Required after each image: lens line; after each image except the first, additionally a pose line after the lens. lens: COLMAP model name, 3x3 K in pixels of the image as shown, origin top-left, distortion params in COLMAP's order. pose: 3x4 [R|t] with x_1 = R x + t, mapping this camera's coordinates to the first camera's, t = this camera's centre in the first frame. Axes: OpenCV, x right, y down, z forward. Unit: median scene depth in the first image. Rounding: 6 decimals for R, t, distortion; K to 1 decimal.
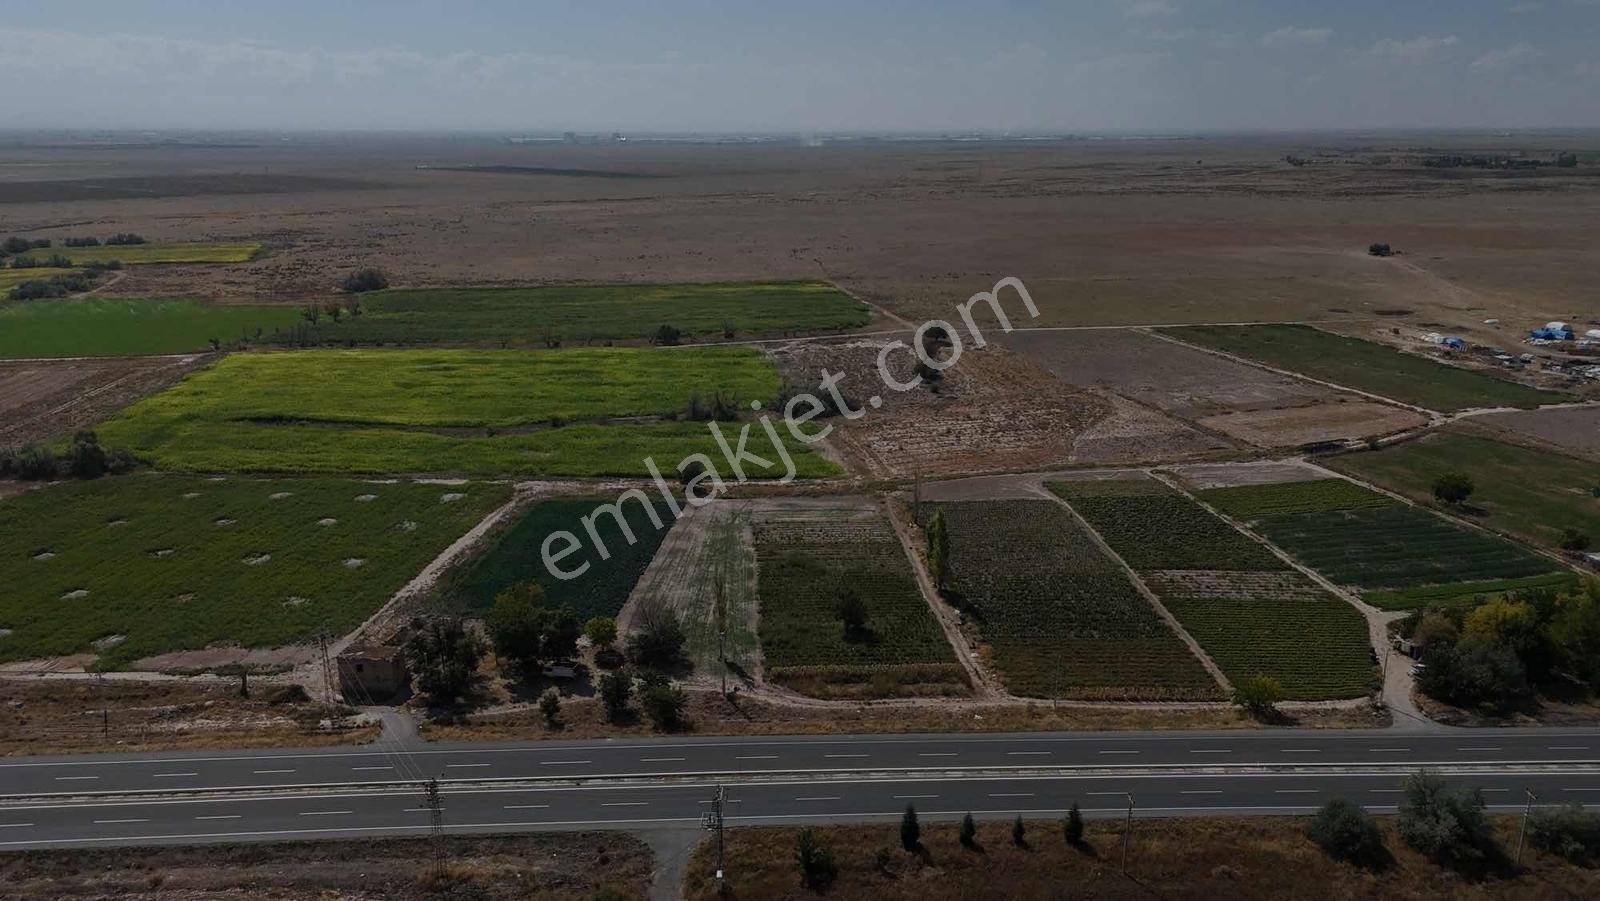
lens RADIAL K [[1174.4, 0, 804.7], [0, 1174.4, 457.5], [0, 0, 1]] dist [0.076921, -0.073133]
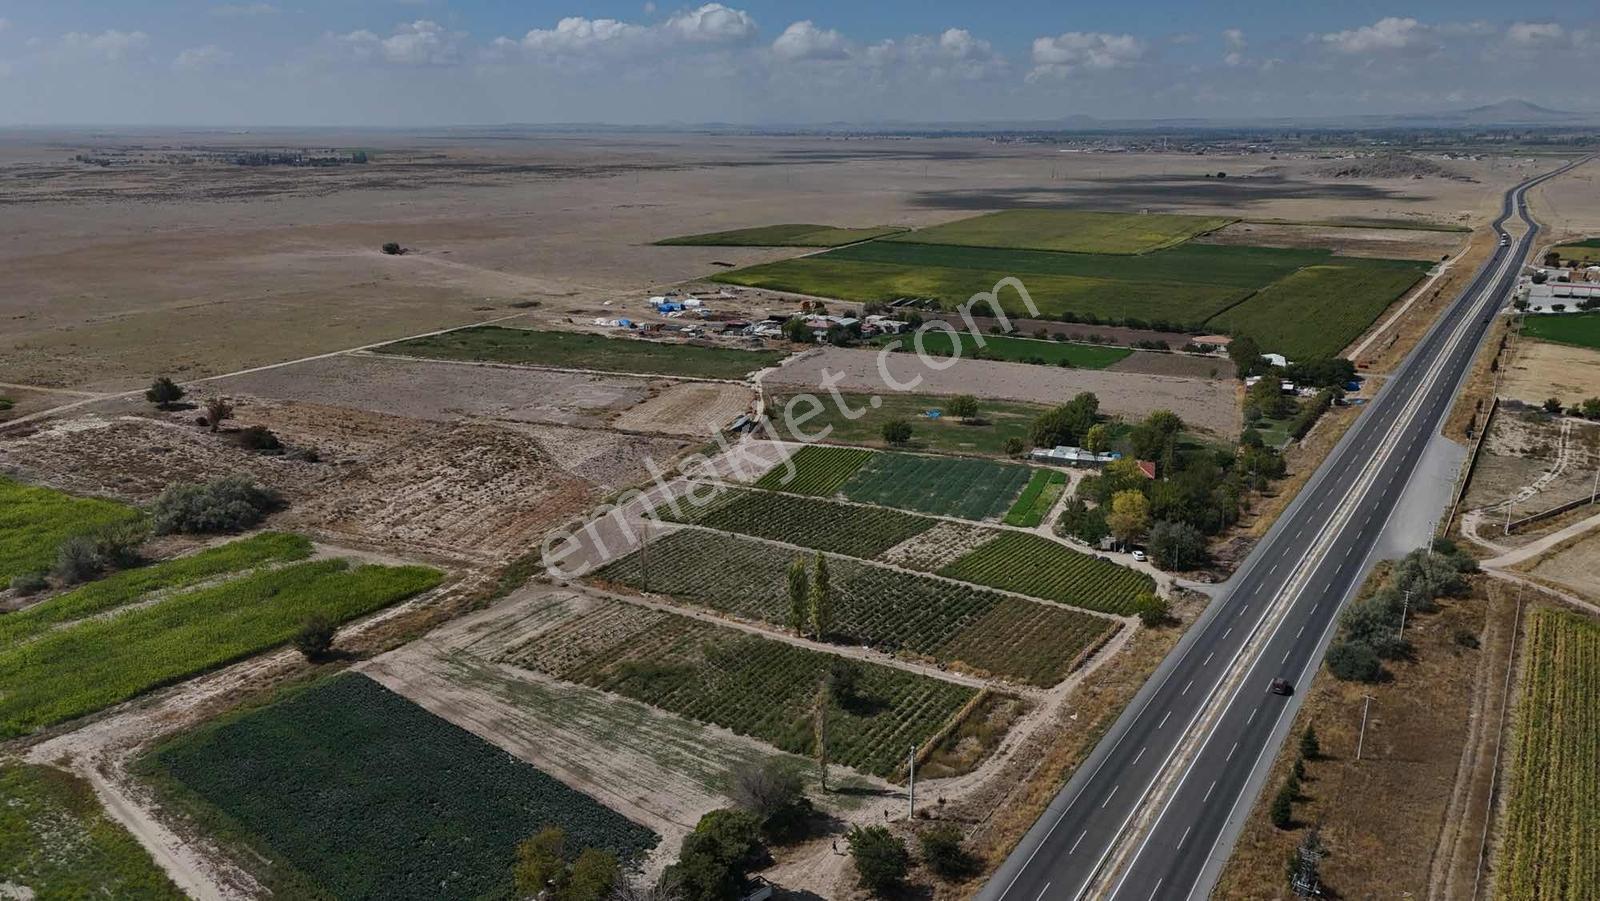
lens RADIAL K [[1172.0, 0, 804.4], [0, 1172.0, 460.2], [0, 0, 1]] dist [0.075052, -0.069053]
pose [[0.572248, -0.225568, 0.788449, -0.571370], [0.221395, 0.968223, 0.116314, -0.129153], [-0.789631, 0.107998, 0.604003, 0.408700]]
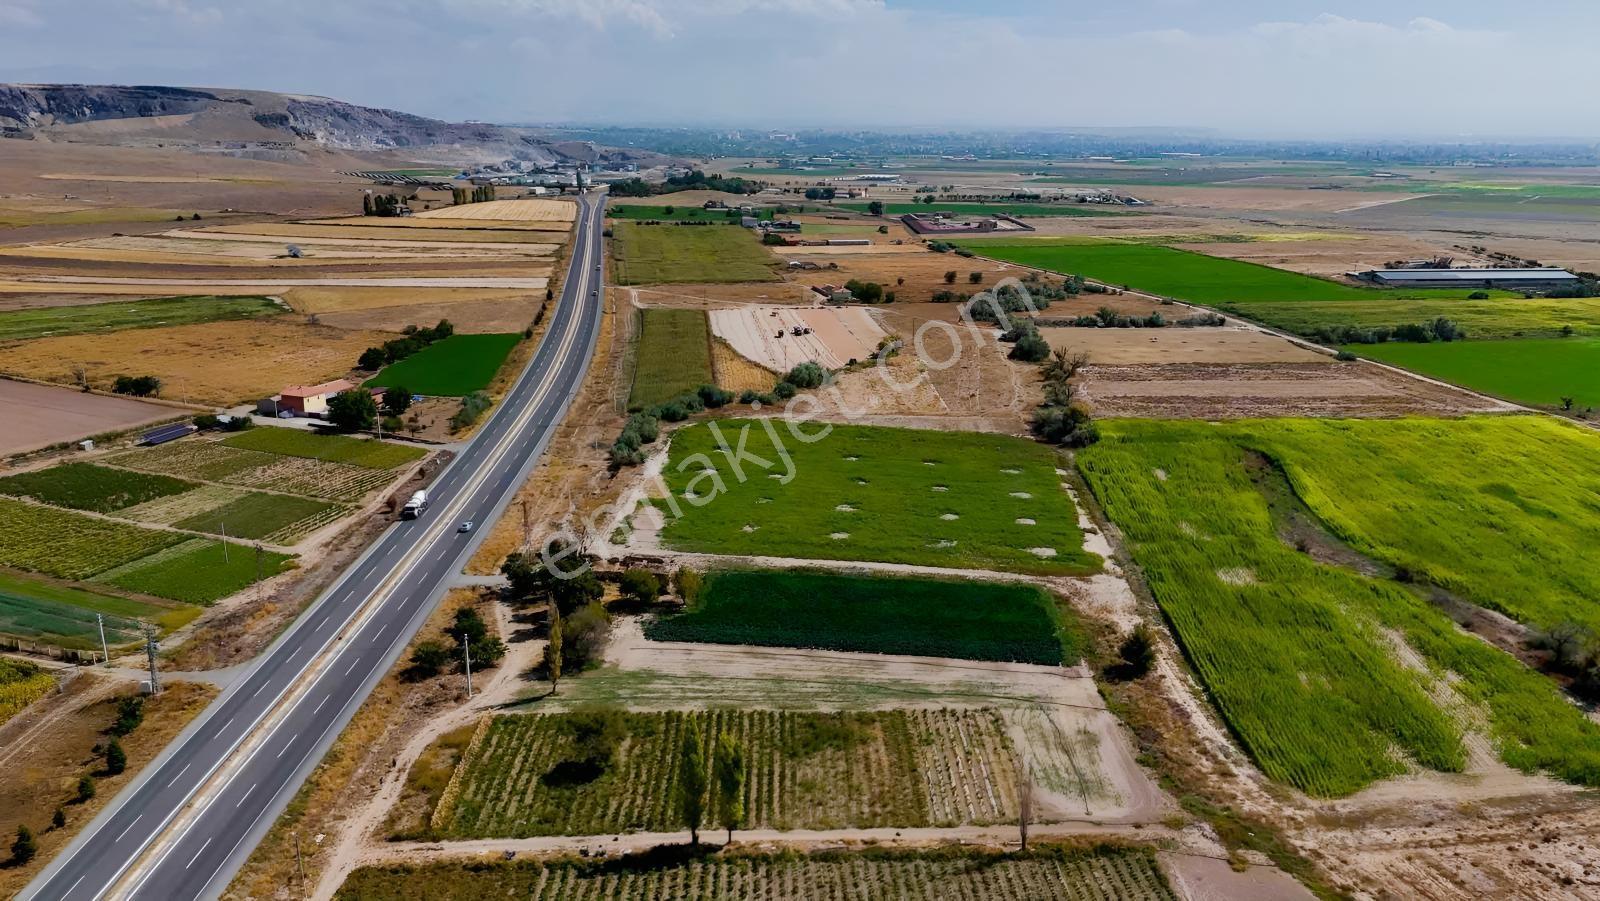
lens RADIAL K [[1173.4, 0, 806.9], [0, 1173.4, 447.6], [0, 0, 1]] dist [0.074379, -0.074452]
pose [[-0.032559, 0.259154, -0.965287, 0.668358], [-0.280991, 0.924472, 0.257674, -0.266860], [0.959158, 0.279627, 0.042720, 0.925463]]
